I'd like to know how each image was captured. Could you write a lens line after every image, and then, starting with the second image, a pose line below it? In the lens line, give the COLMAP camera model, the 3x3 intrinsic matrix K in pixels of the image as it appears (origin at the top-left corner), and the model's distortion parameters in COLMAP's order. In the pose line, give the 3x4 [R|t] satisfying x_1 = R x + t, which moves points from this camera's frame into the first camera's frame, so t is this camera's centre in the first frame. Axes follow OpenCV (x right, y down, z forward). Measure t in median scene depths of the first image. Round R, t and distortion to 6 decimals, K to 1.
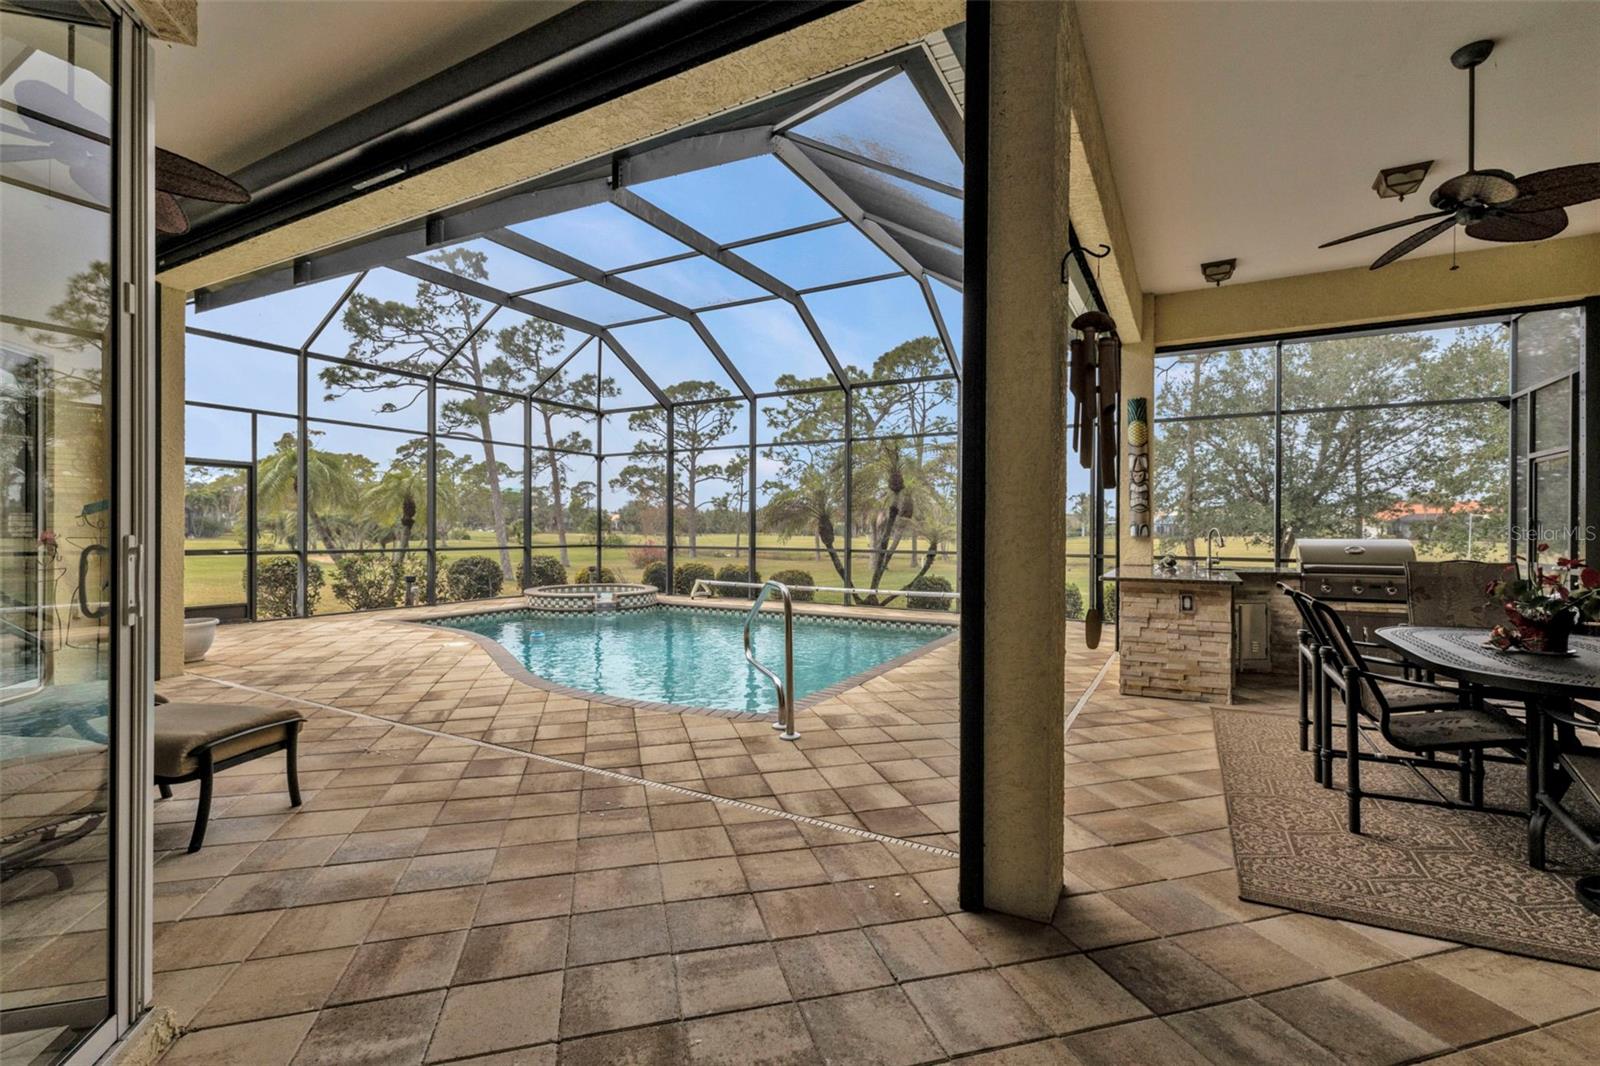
lens RADIAL K [[707.8, 0, 798.0], [0, 707.8, 530.2], [0, 0, 1]] dist [0.001670, -0.000057]
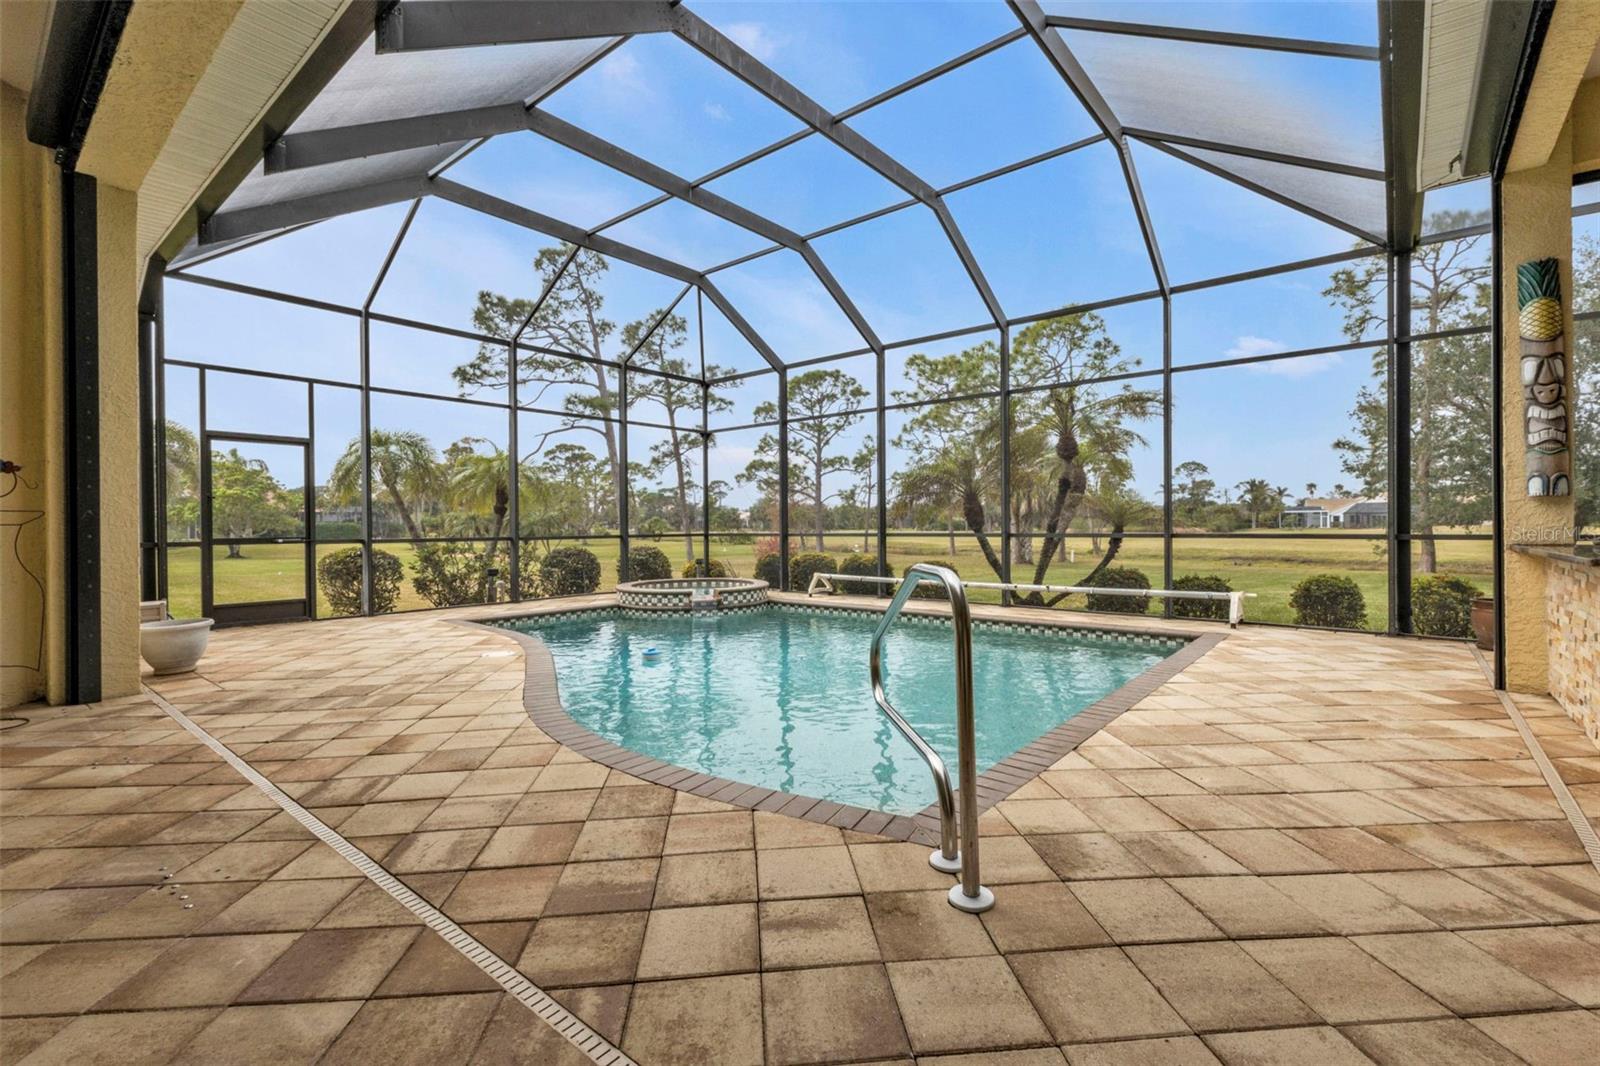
lens RADIAL K [[709.1, 0, 796.6], [0, 709.1, 524.9], [0, 0, 1]] dist [0.009826, -0.000161]
pose [[0.983168, -0.012574, -0.182269, -0.012096], [0.012052, 0.999919, -0.003966, 0.016230], [0.182304, 0.001703, 0.983241, 0.177417]]
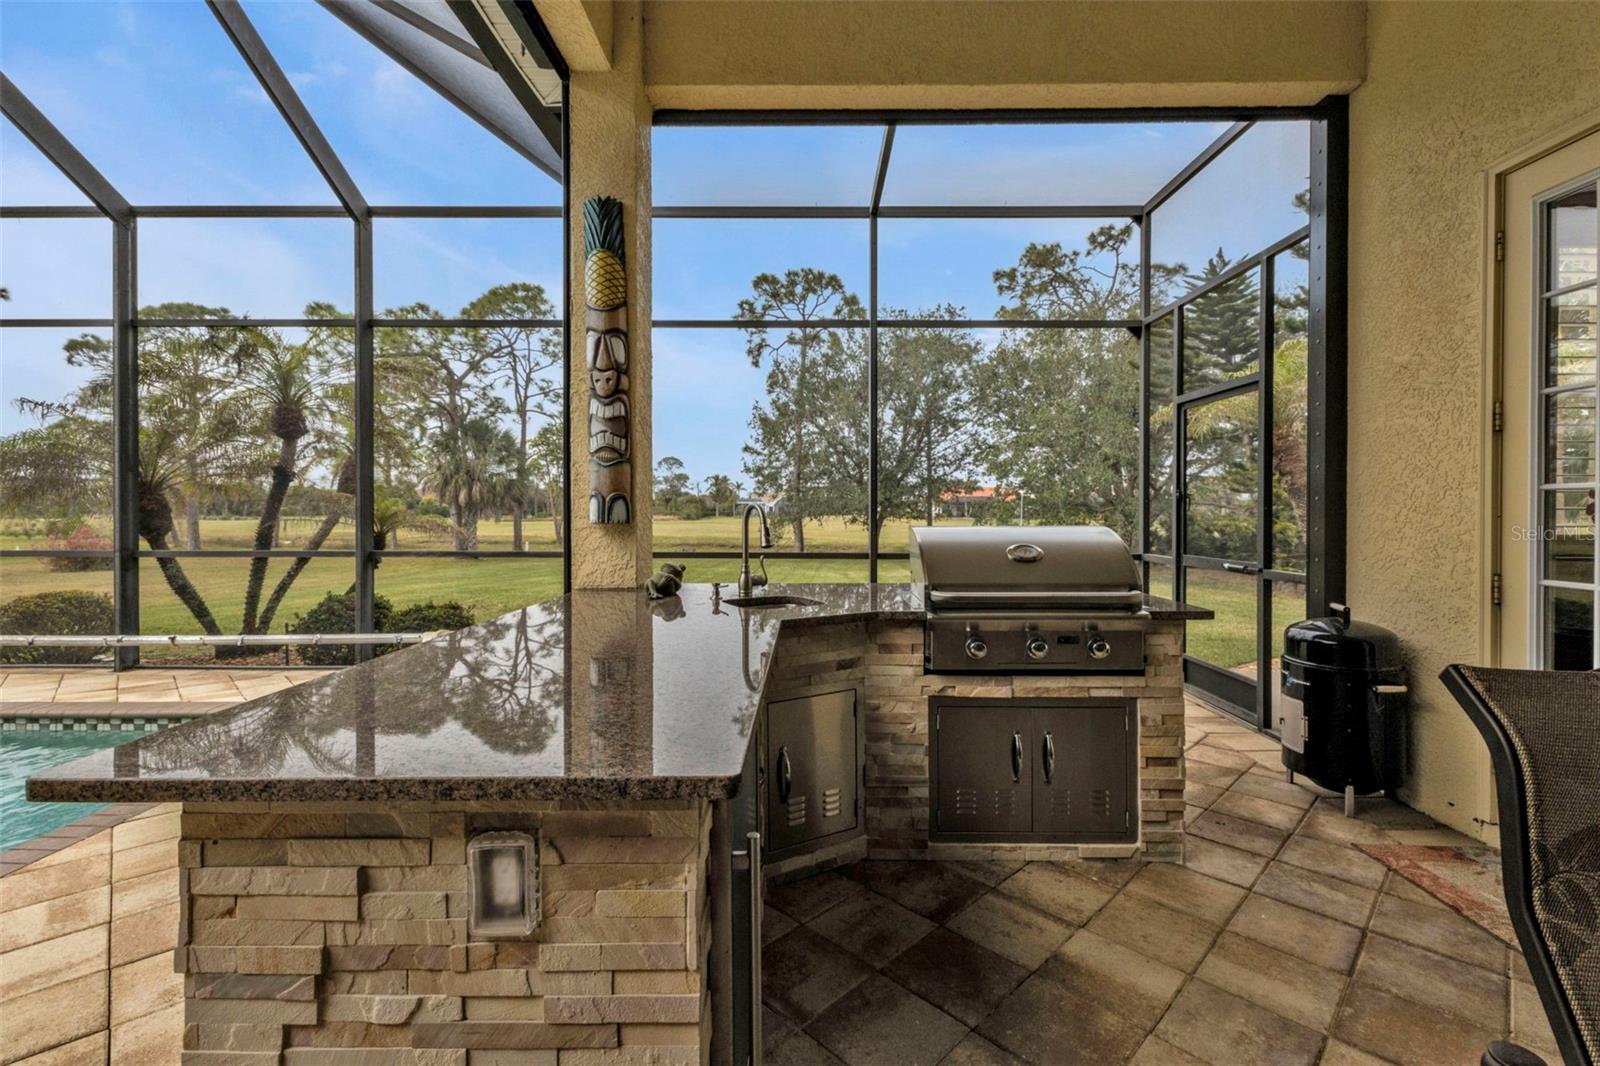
lens RADIAL K [[698.3, 0, 805.8], [0, 698.3, 512.7], [0, 0, 1]] dist [0.007656, 0.000092]
pose [[0.875515, -0.005634, 0.483158, 0.222574], [0.004284, 0.999983, 0.003897, 0.000818], [-0.483172, -0.001342, 0.875525, 0.333094]]
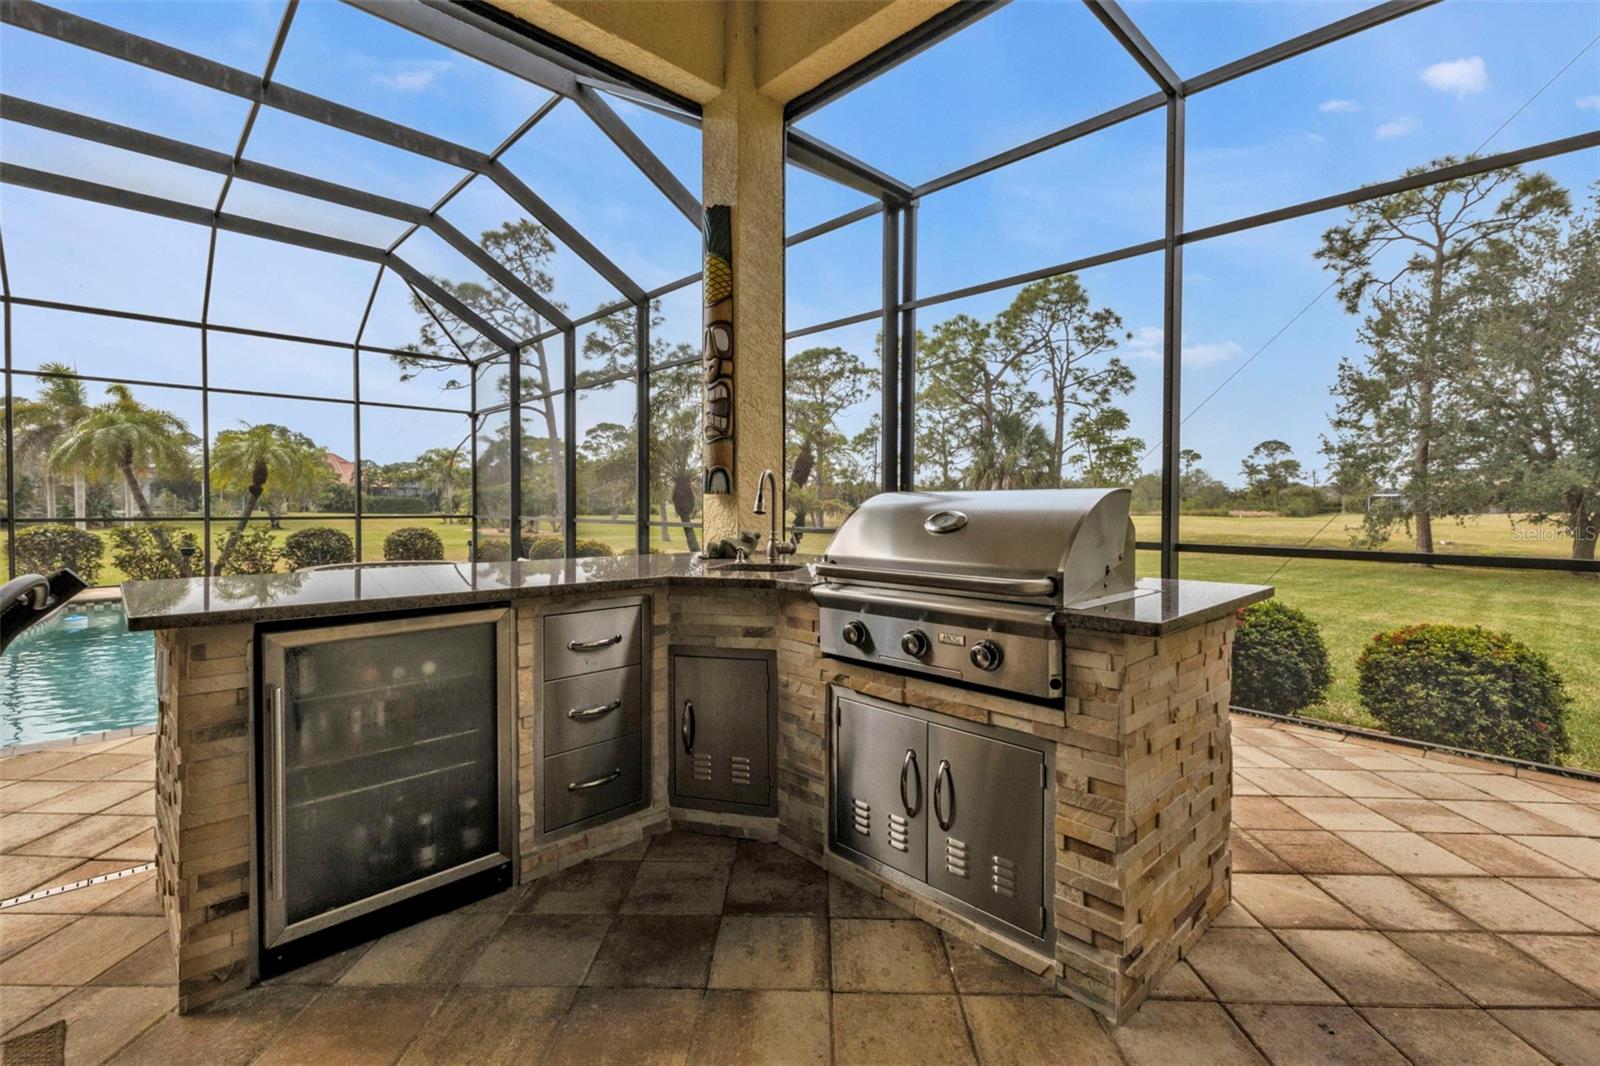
lens RADIAL K [[705.1, 0, 789.1], [0, 705.1, 515.7], [0, 0, 1]] dist [0.009513, 0.000248]
pose [[0.956803, 0.003236, -0.290718, 0.390587], [0.000683, 0.999910, 0.013378, 0.010157], [0.290735, -0.012999, 0.956715, 0.320451]]
